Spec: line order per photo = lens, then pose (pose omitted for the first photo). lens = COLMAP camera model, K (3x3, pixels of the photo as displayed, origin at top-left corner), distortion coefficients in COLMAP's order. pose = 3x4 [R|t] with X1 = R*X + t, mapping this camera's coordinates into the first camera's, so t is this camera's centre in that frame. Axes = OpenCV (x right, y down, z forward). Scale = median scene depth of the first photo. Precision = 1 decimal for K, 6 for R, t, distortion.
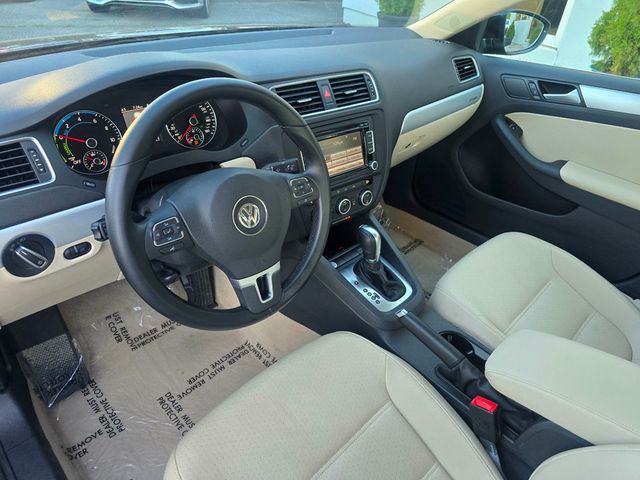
lens RADIAL K [[433.6, 0, 330.3], [0, 433.6, 238.1], [0, 0, 1]] dist [0.036094, -0.013010]
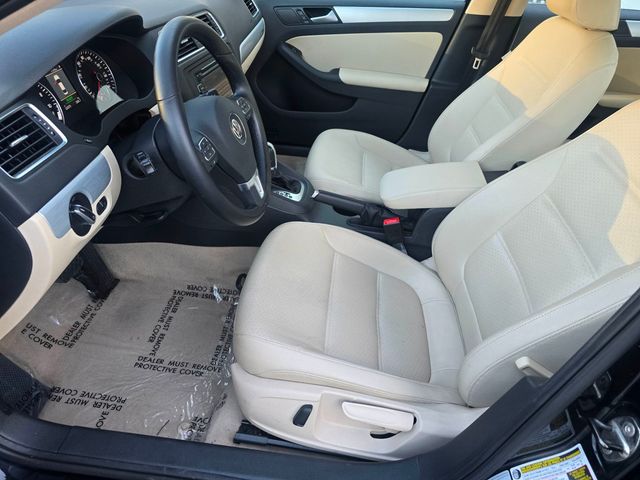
lens RADIAL K [[433.6, 0, 322.0], [0, 433.6, 245.8], [0, 0, 1]] dist [0.036094, -0.013010]
pose [[0.776221, -0.391934, 0.493830, -0.427456], [0.342242, 0.919777, 0.192041, 0.057846], [-0.529481, 0.019943, 0.848087, -0.109423]]
